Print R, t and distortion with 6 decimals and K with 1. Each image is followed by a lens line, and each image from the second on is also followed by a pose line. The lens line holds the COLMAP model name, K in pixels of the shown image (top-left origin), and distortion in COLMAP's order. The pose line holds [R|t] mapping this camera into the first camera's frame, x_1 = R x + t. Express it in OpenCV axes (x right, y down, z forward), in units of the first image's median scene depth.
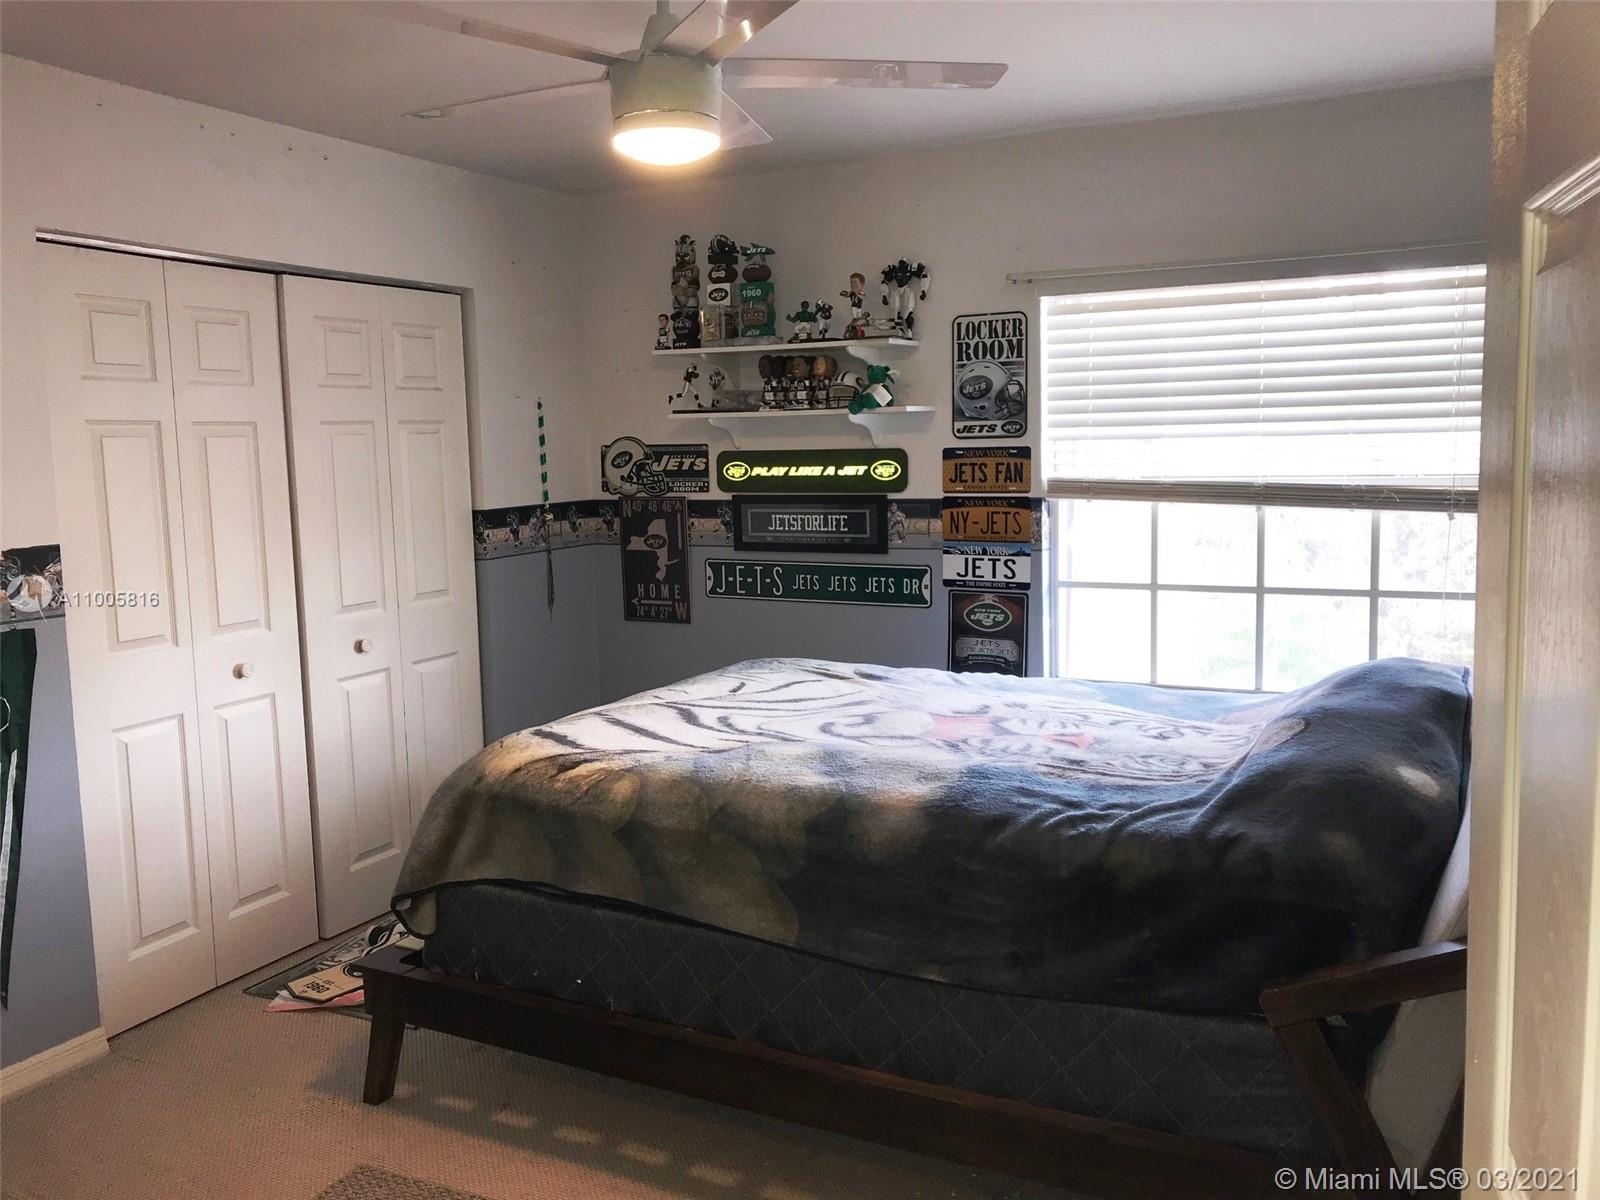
lens RADIAL K [[1285.2, 0, 795.2], [0, 1285.2, 593.5], [0, 0, 1]] dist [-0.014371, -0.001558]
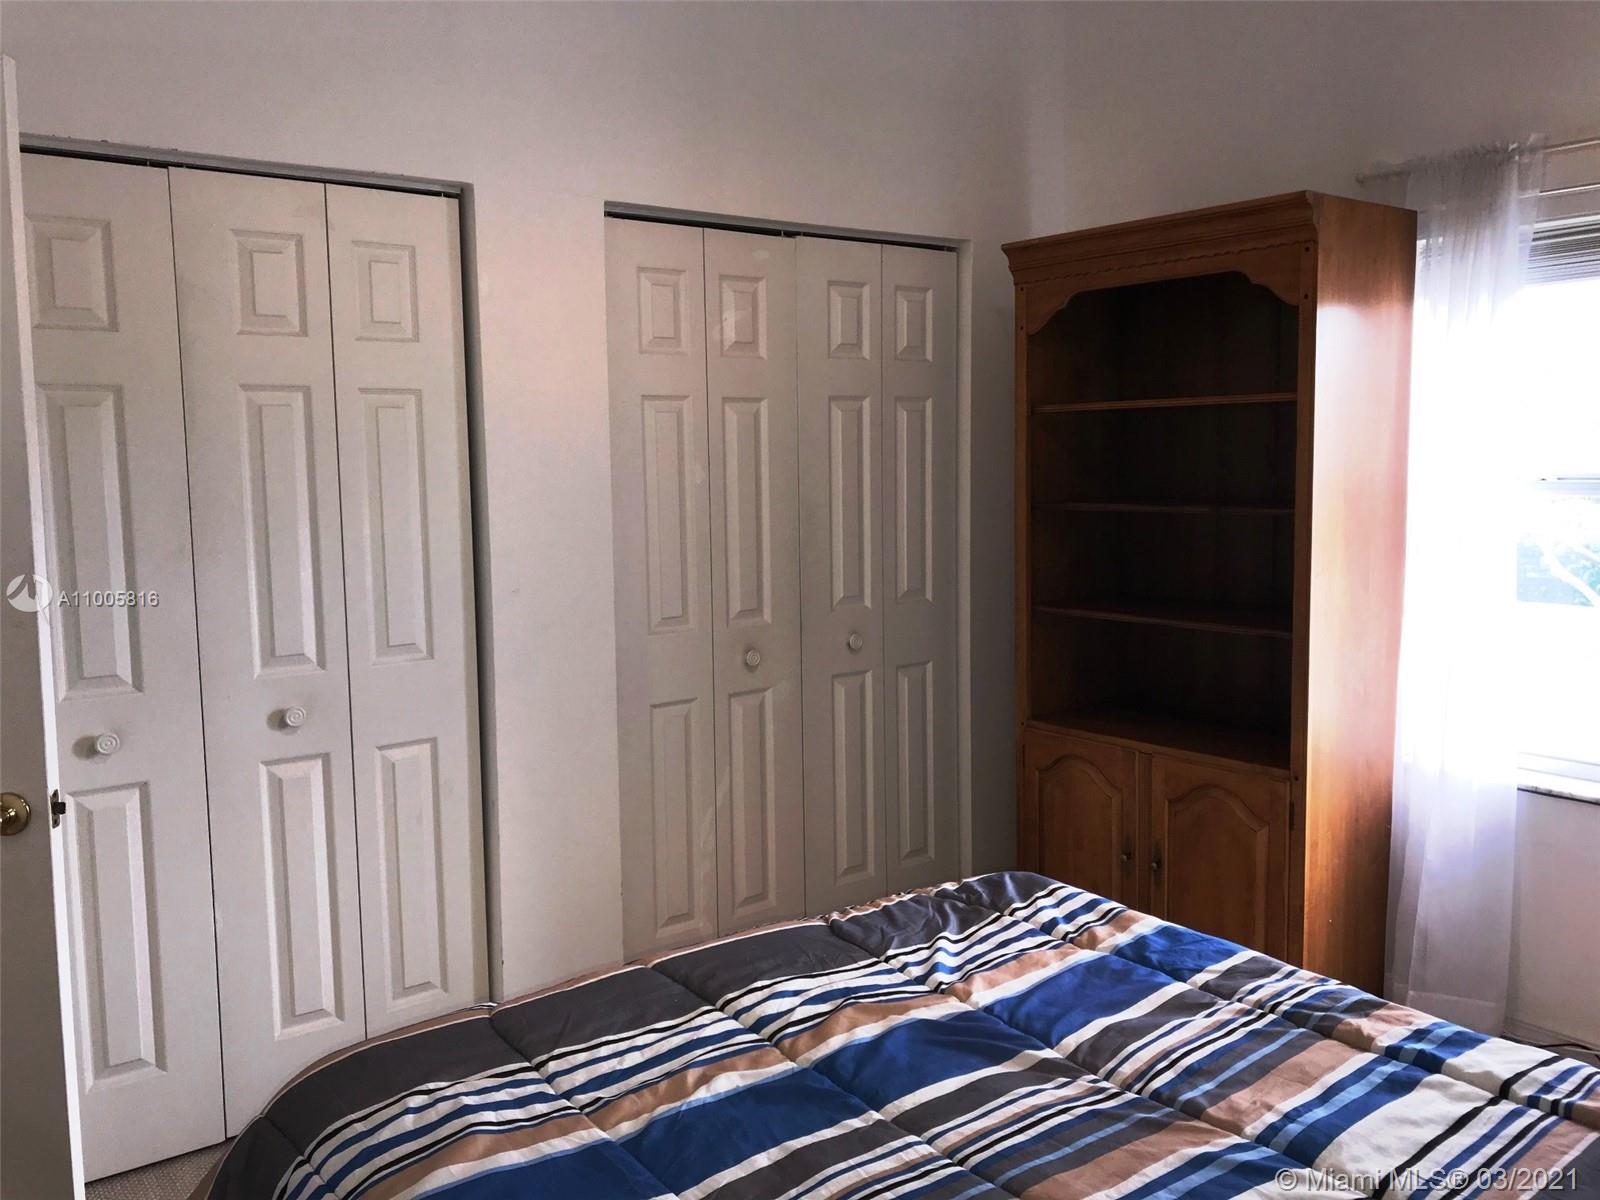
lens RADIAL K [[1489.4, 0, 813.4], [0, 1489.4, 597.9], [0, 0, 1]] dist [-0.018154, 0.000000]
pose [[0.937438, 0.063237, -0.342361, 0.110876], [-0.064381, 0.997893, 0.008035, -0.028876], [0.342147, 0.014510, 0.939534, 0.223918]]
